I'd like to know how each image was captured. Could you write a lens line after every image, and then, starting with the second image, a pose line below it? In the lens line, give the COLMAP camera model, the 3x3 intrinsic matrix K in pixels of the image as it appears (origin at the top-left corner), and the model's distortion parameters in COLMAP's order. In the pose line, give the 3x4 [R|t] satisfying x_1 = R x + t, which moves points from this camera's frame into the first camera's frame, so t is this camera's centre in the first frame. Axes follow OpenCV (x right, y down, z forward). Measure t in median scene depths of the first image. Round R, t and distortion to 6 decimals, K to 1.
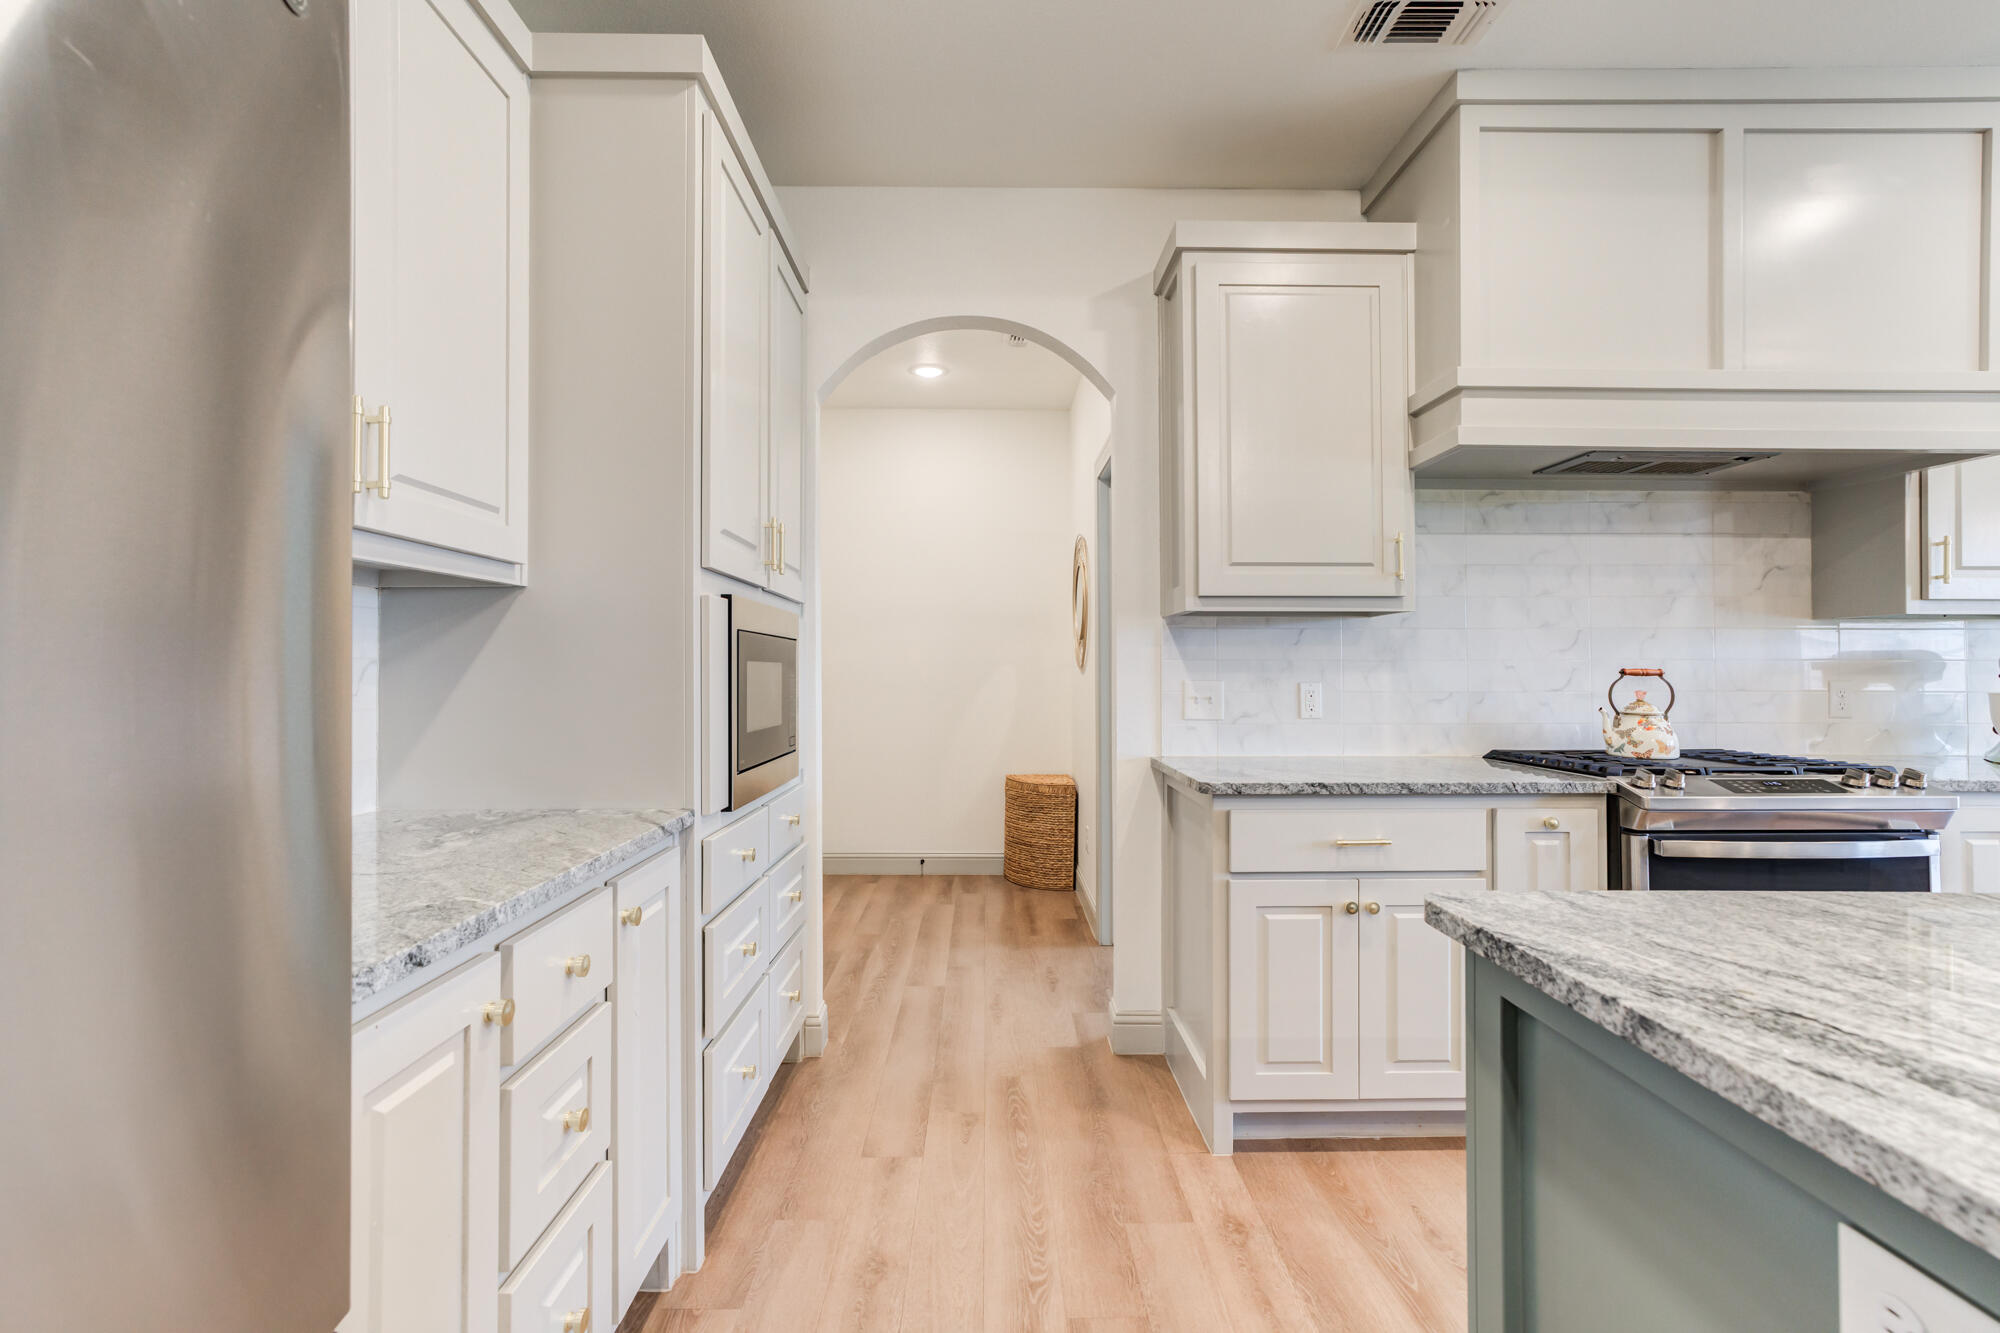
lens RADIAL K [[910.1, 0, 1003.0], [0, 910.1, 656.0], [0, 0, 1]] dist [-0.001303, 0.011308]
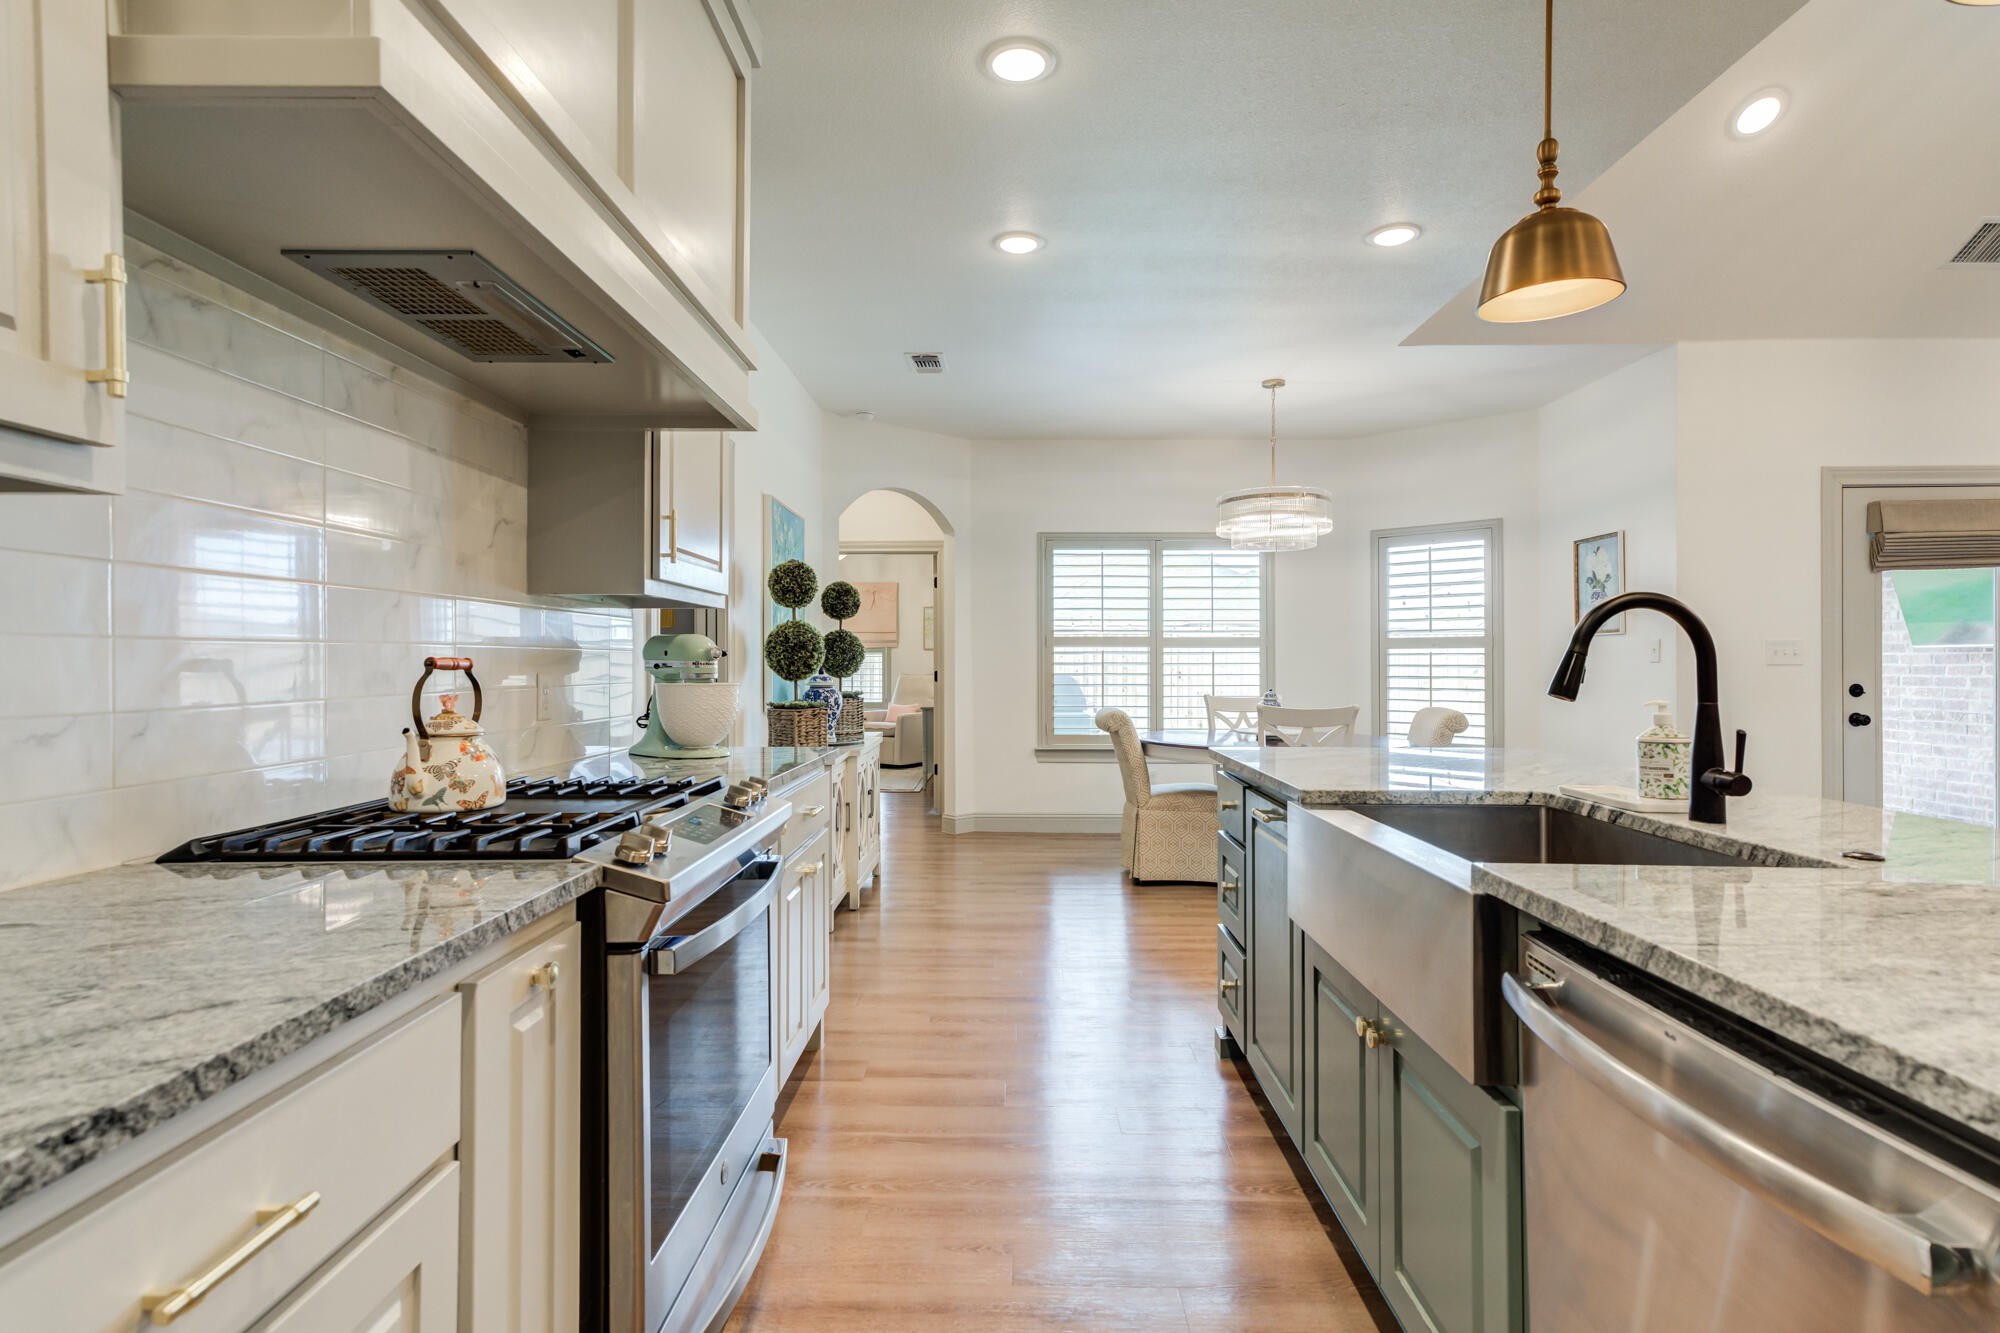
lens RADIAL K [[991.1, 0, 1006.6], [0, 991.1, 658.4], [0, 0, 1]] dist [0.012382, 0.001205]
pose [[0.036721, 0.001913, 0.999324, 0.070218], [-0.014782, 0.999890, -0.001371, 0.010086], [-0.999216, -0.014722, 0.036745, 0.632151]]
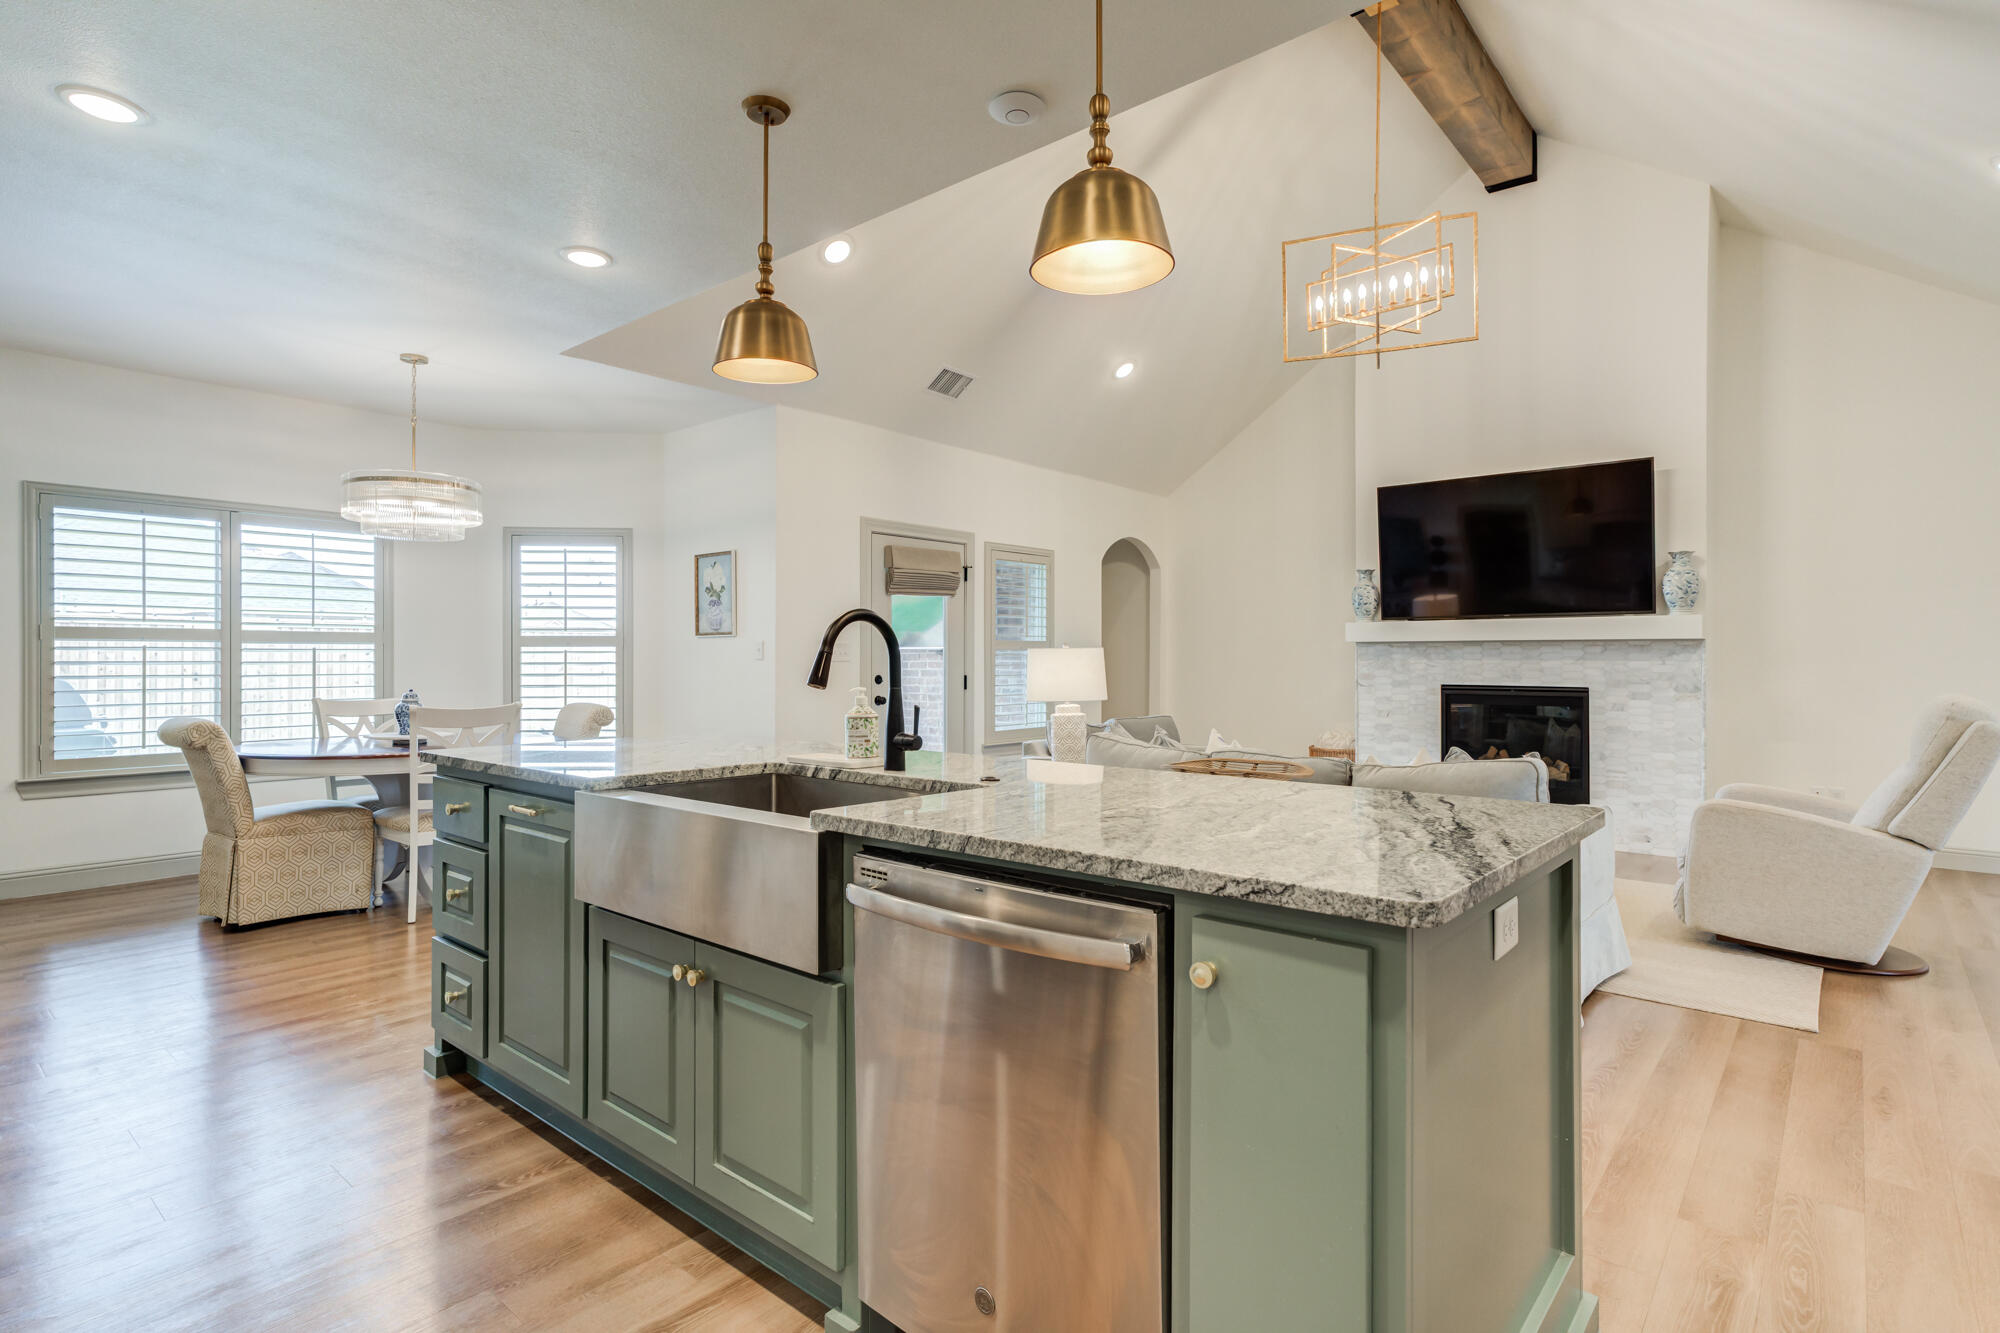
lens RADIAL K [[988.0, 0, 998.4], [0, 988.0, 657.2], [0, 0, 1]] dist [0.000048, -0.000004]
pose [[-0.743915, 0.000648, 0.668274, 0.046812], [-0.009732, 0.999883, -0.011803, 0.012727], [-0.668204, -0.015284, -0.743822, 0.811792]]
